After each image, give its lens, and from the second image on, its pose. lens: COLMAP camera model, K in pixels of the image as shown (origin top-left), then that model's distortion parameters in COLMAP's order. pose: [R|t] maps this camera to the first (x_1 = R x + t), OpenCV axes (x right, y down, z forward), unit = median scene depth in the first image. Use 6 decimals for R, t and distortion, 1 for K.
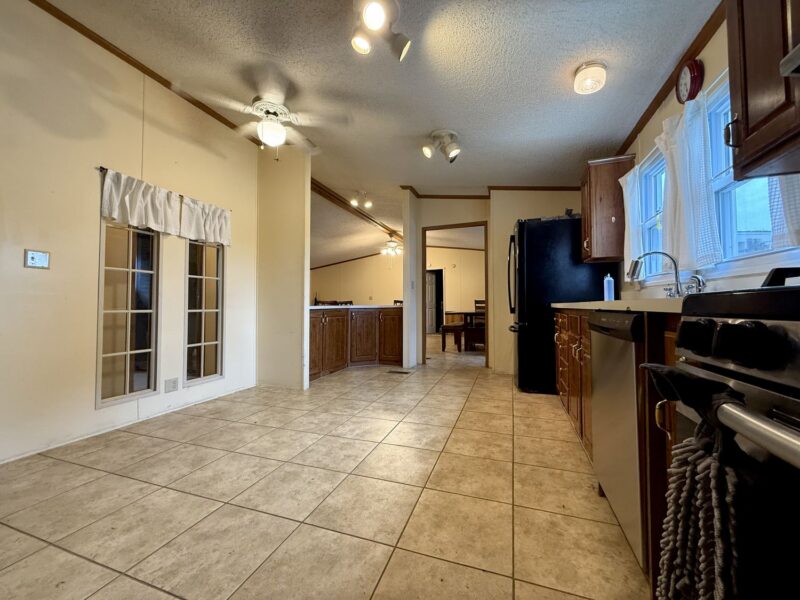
lens RADIAL K [[319.0, 0, 397.3], [0, 319.0, 299.4], [0, 0, 1]] dist [0.000973, -0.000184]
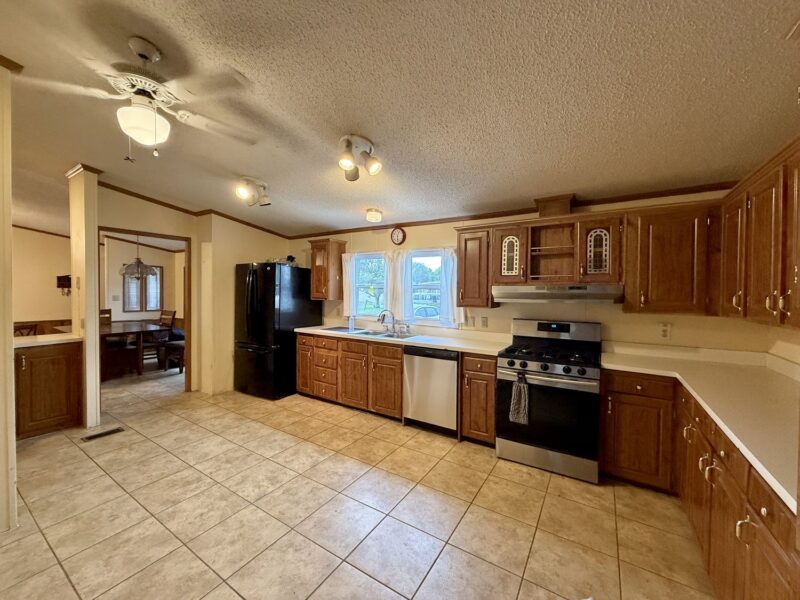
lens RADIAL K [[319.0, 0, 397.3], [0, 319.0, 298.1], [0, 0, 1]] dist [0.000973, -0.000184]
pose [[0.224242, -0.011443, 0.974466, -0.995142], [-0.035647, 0.999166, 0.019936, -0.215098], [-0.973881, -0.039207, 0.223647, 0.360888]]
